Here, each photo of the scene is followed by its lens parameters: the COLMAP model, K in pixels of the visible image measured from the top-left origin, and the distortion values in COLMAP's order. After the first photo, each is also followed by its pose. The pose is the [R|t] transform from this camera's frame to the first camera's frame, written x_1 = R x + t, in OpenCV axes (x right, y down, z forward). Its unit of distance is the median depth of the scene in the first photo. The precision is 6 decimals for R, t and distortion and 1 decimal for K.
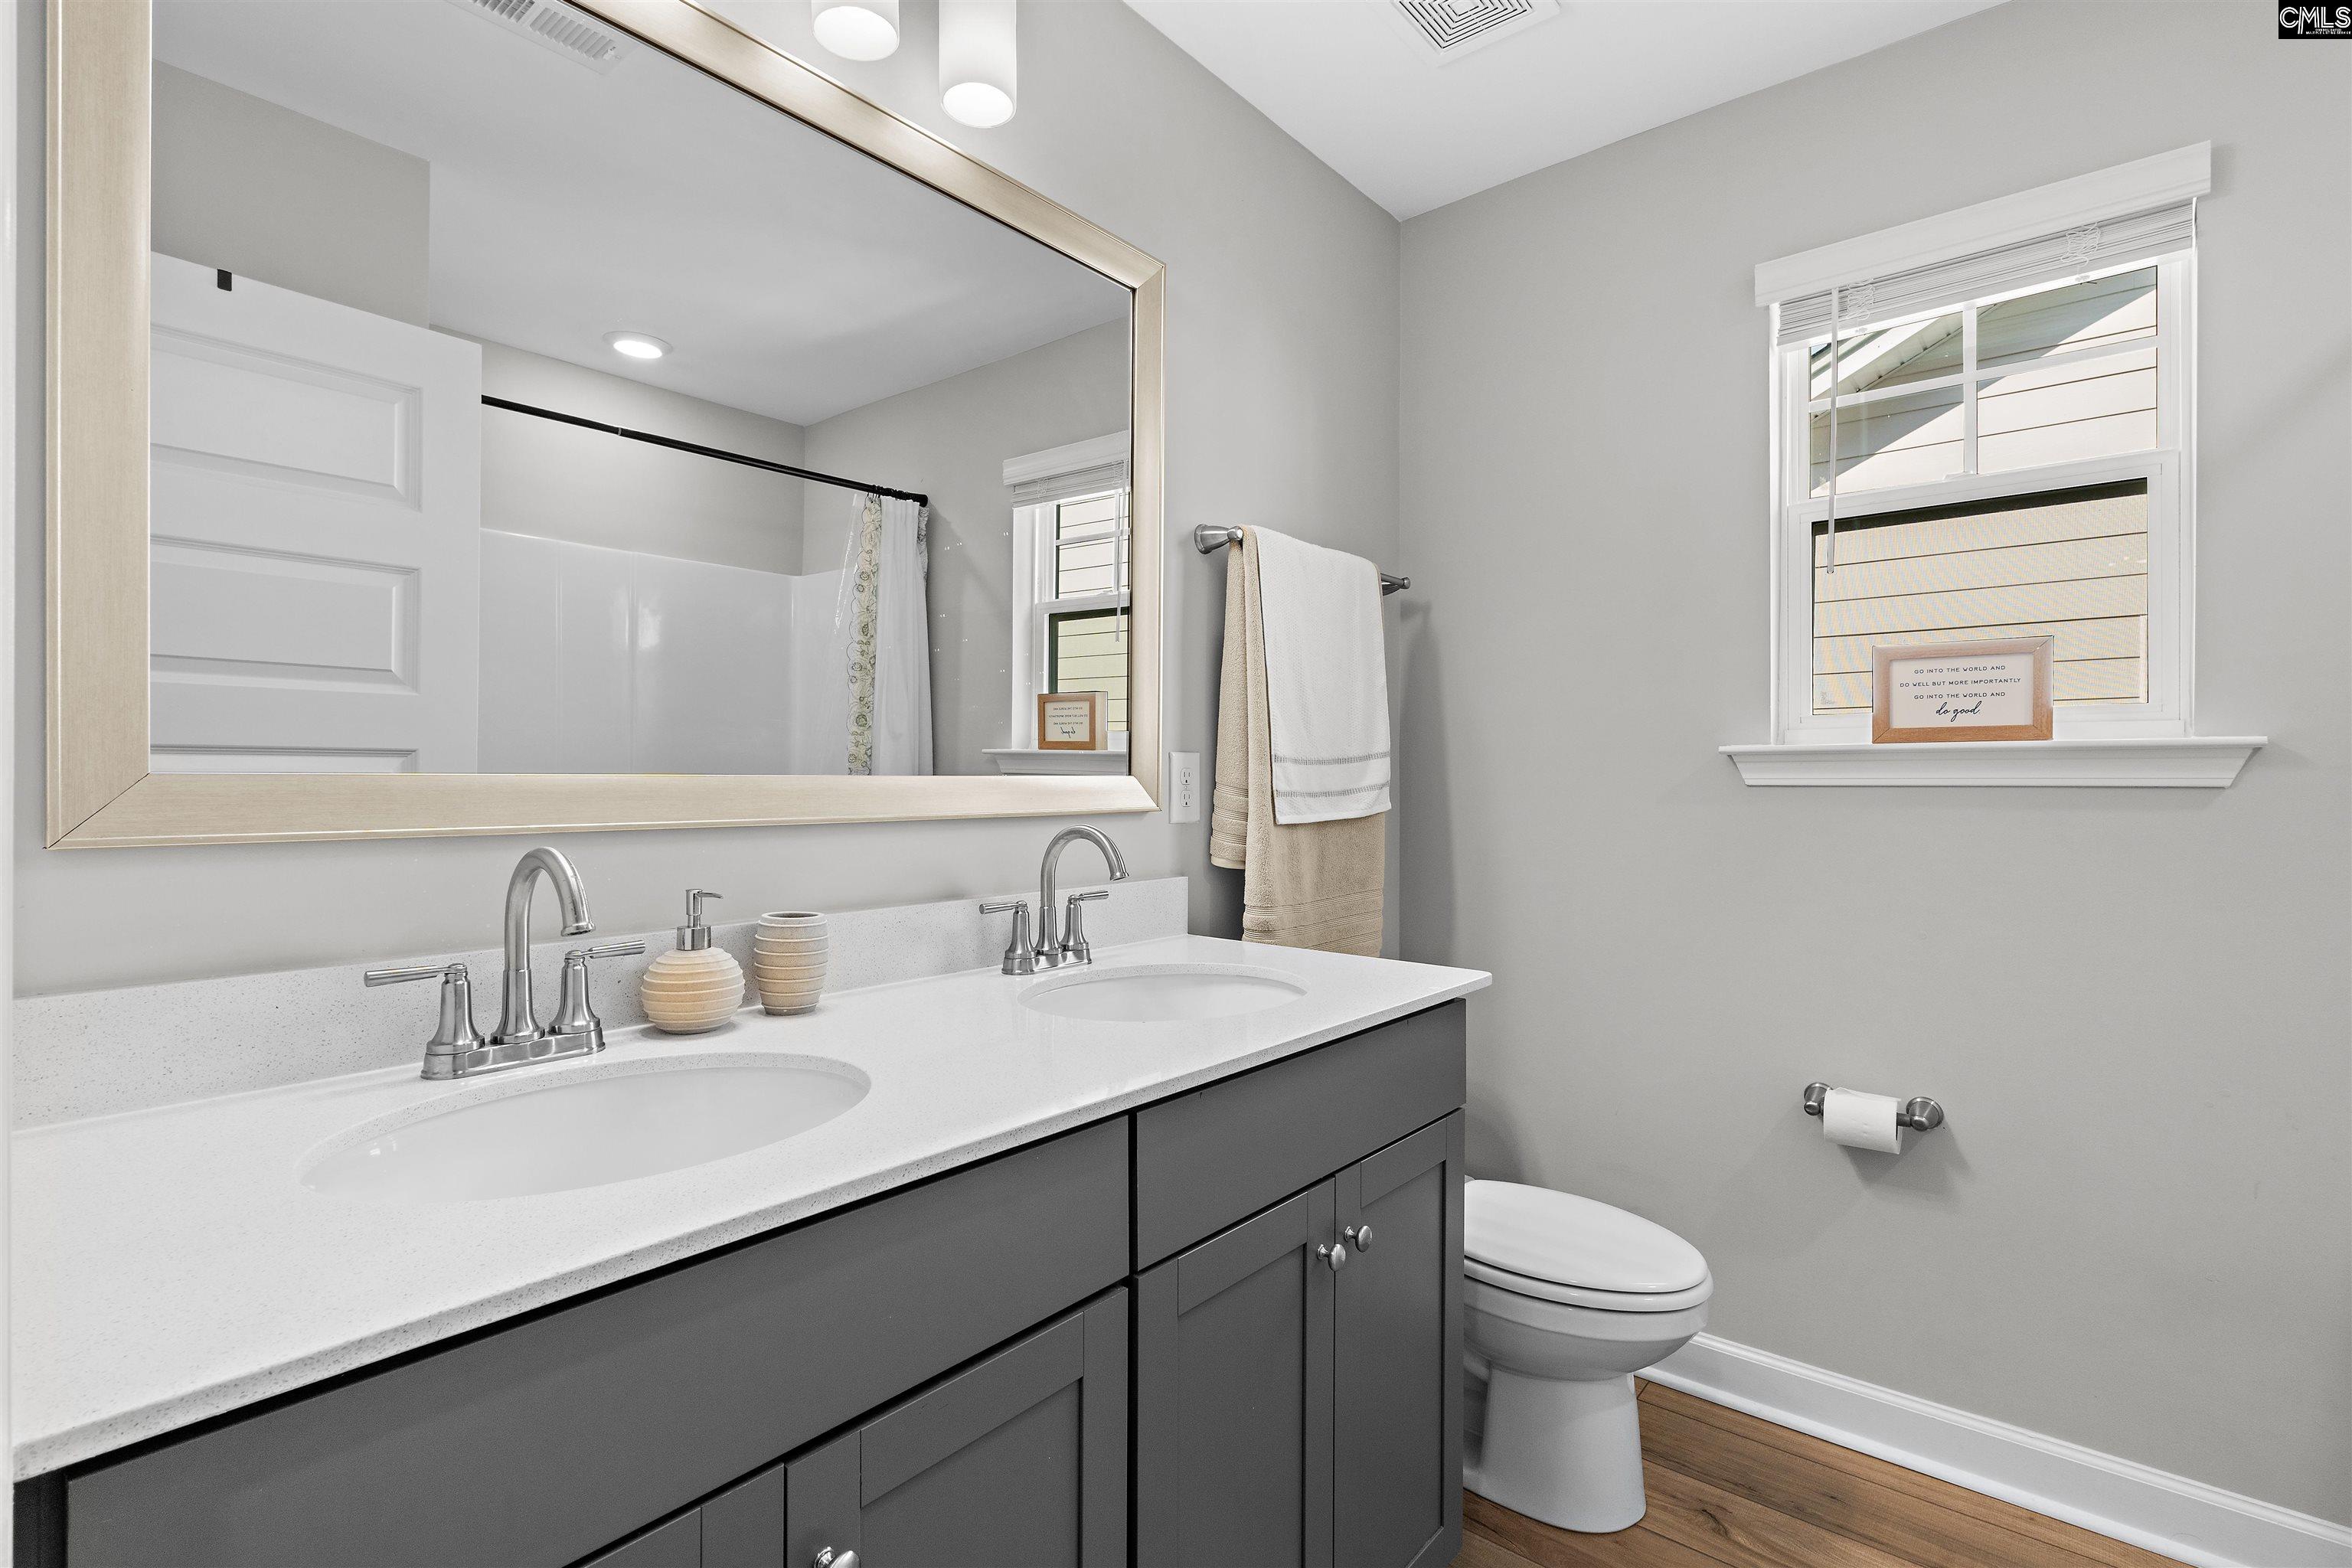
lens RADIAL K [[1086.7, 0, 1176.0], [0, 1086.7, 784.0], [0, 0, 1]] dist [-0.005043, -0.001184]
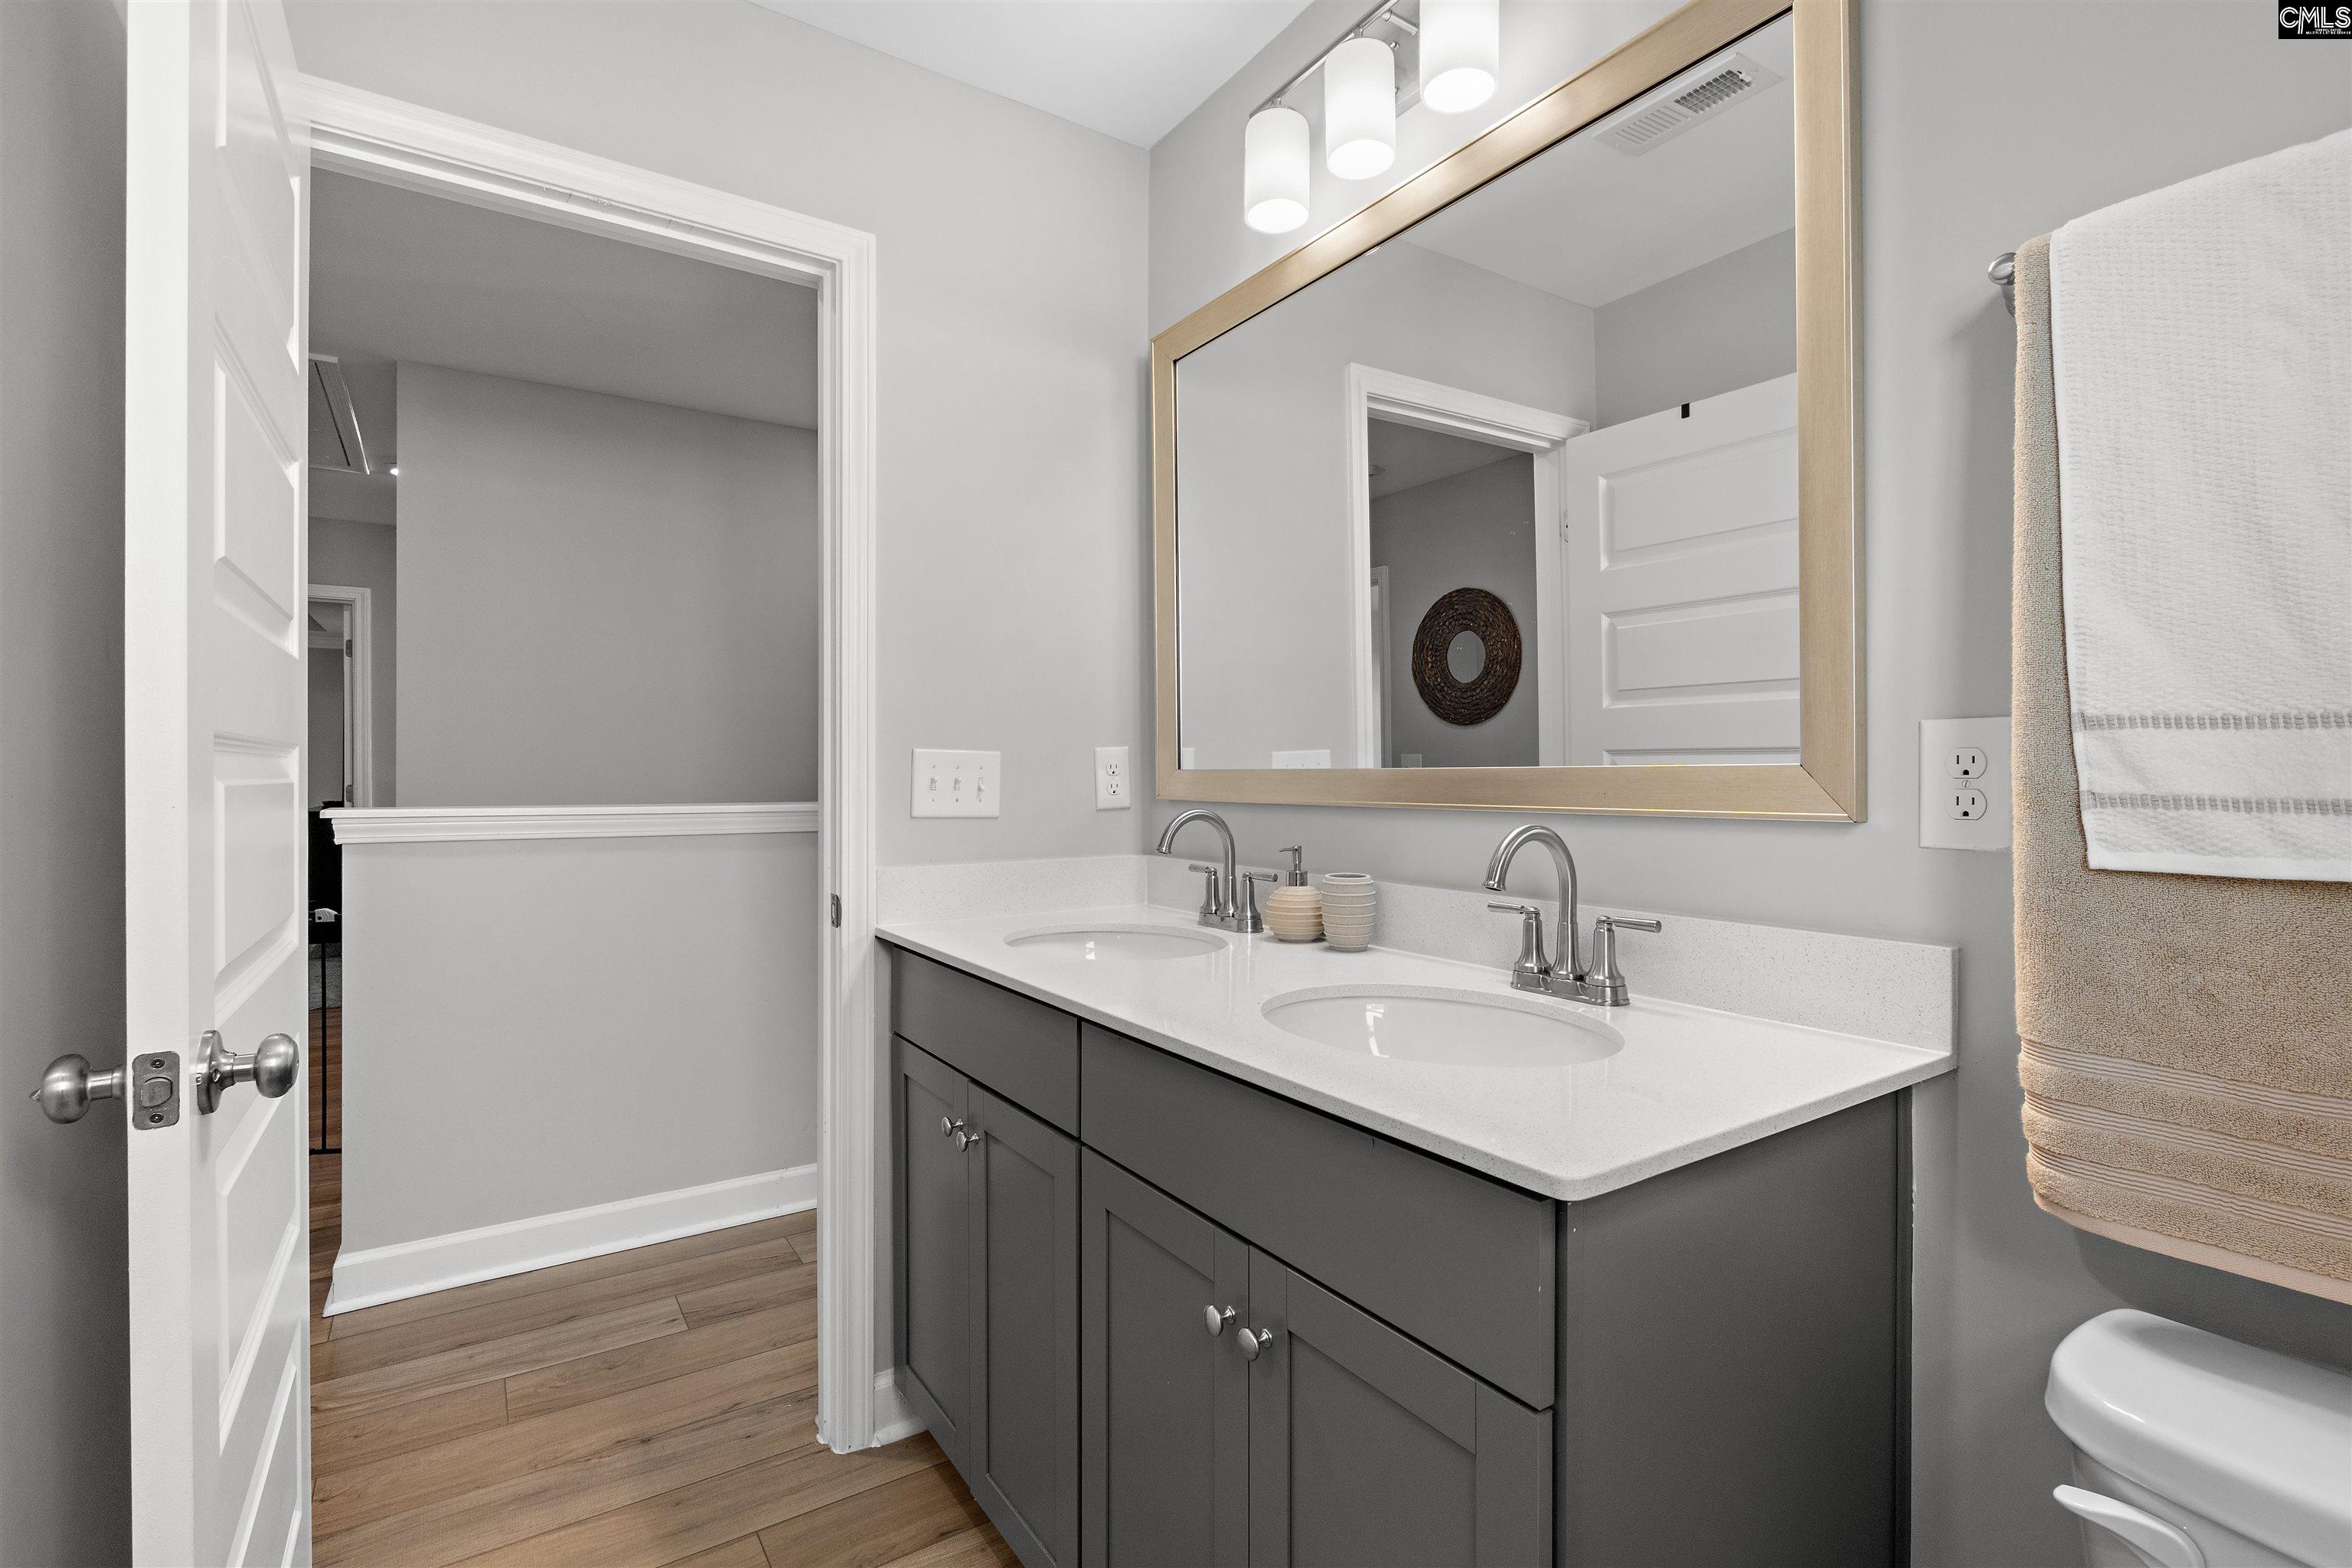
lens RADIAL K [[1081.0, 0, 1194.7], [0, 1081.0, 769.8], [0, 0, 1]] dist [0.000847, 0.000039]
pose [[-0.266691, -0.003738, -0.963775, 0.758942], [-0.002142, 0.999992, -0.003286, -0.001204], [0.963780, 0.001188, -0.266697, 0.934246]]
